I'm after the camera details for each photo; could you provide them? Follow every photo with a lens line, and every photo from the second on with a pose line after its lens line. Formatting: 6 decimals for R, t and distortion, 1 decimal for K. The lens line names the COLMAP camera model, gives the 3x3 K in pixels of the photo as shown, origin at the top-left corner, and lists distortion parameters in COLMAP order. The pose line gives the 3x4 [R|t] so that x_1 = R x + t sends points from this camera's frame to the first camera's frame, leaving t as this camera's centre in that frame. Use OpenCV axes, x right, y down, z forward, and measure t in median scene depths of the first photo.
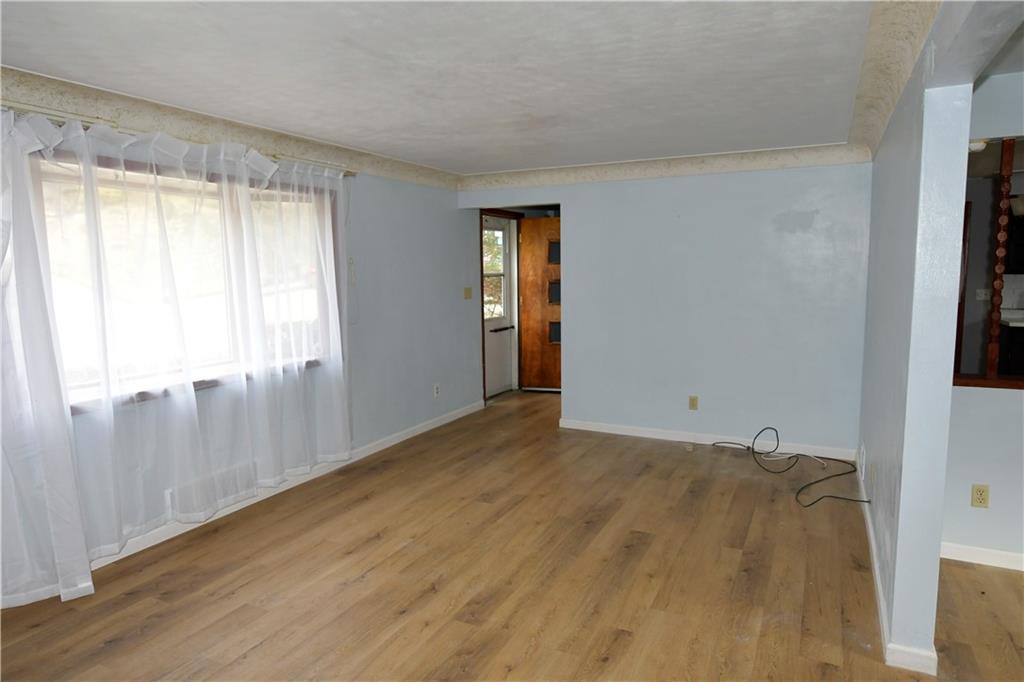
lens RADIAL K [[623.9, 0, 506.6], [0, 623.9, 342.2], [0, 0, 1]] dist [-0.007440, -0.001994]
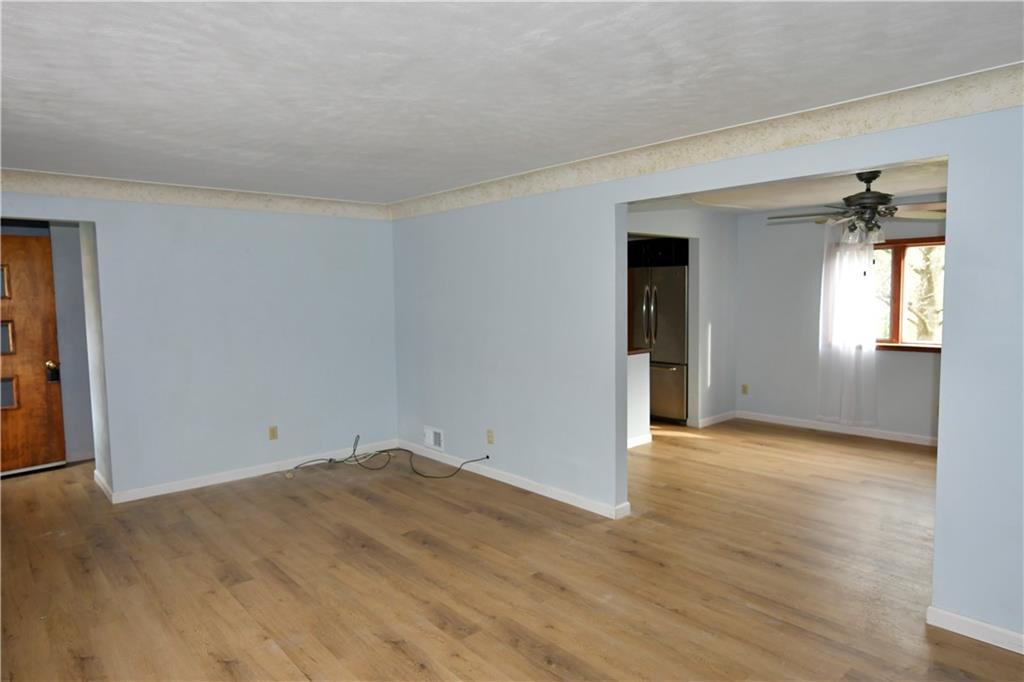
lens RADIAL K [[623.9, 0, 507.6], [0, 623.9, 341.8], [0, 0, 1]] dist [-0.007440, -0.001994]
pose [[0.365434, -0.068790, 0.928292, -0.717560], [0.121556, 0.992252, 0.025677, -0.043651], [-0.922866, 0.103456, 0.370965, 0.365656]]
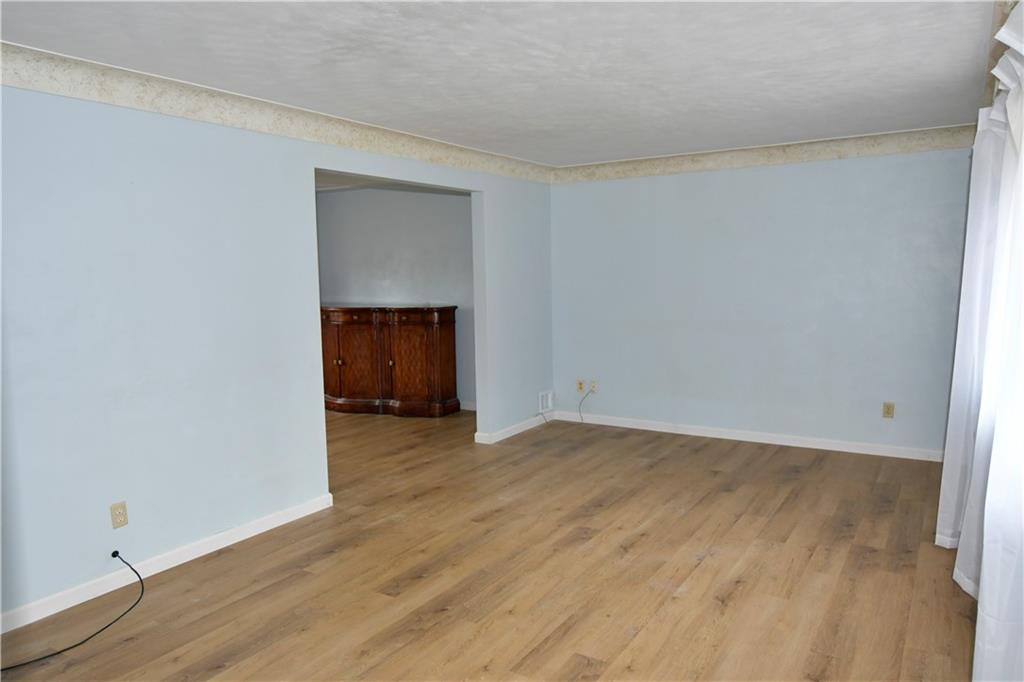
lens RADIAL K [[710.0, 0, 513.7], [0, 710.0, 338.1], [0, 0, 1]] dist [-0.001347, -0.002634]
pose [[-0.995913, 0.022120, 0.087563, -0.032528], [0.040358, 0.976355, 0.212375, -0.194620], [-0.080795, 0.215041, -0.973257, 1.738733]]
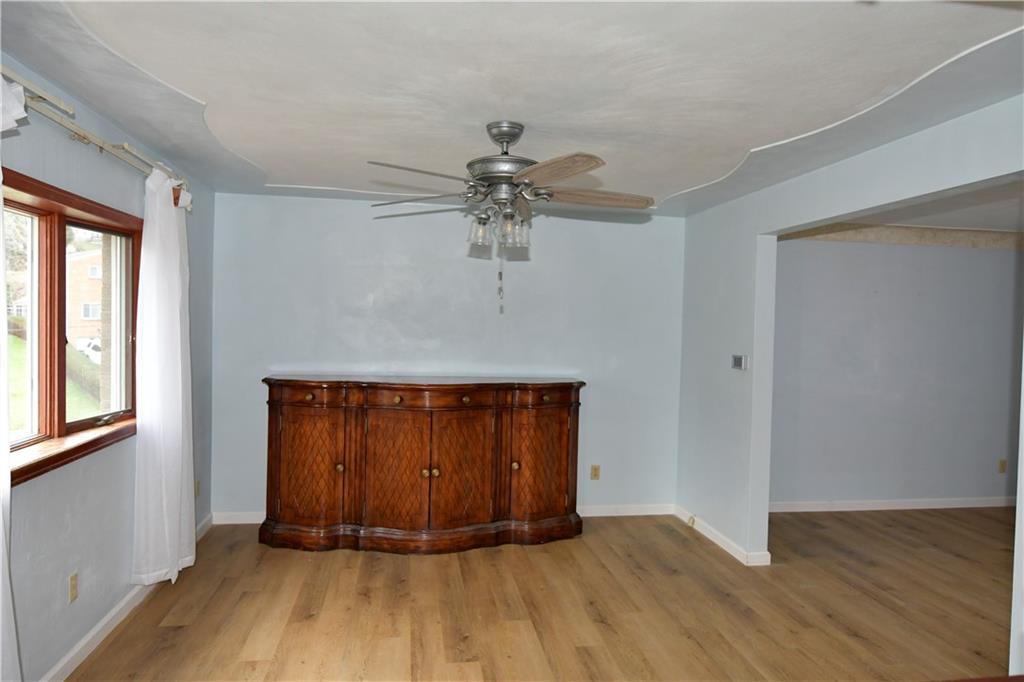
lens RADIAL K [[647.1, 0, 513.3], [0, 647.1, 340.0], [0, 0, 1]] dist [-0.007850, -0.003490]
pose [[-0.808586, 0.006869, -0.588338, 1.186164], [-0.082760, 0.988663, 0.125285, -0.102801], [0.582528, 0.149994, -0.798851, 0.785326]]
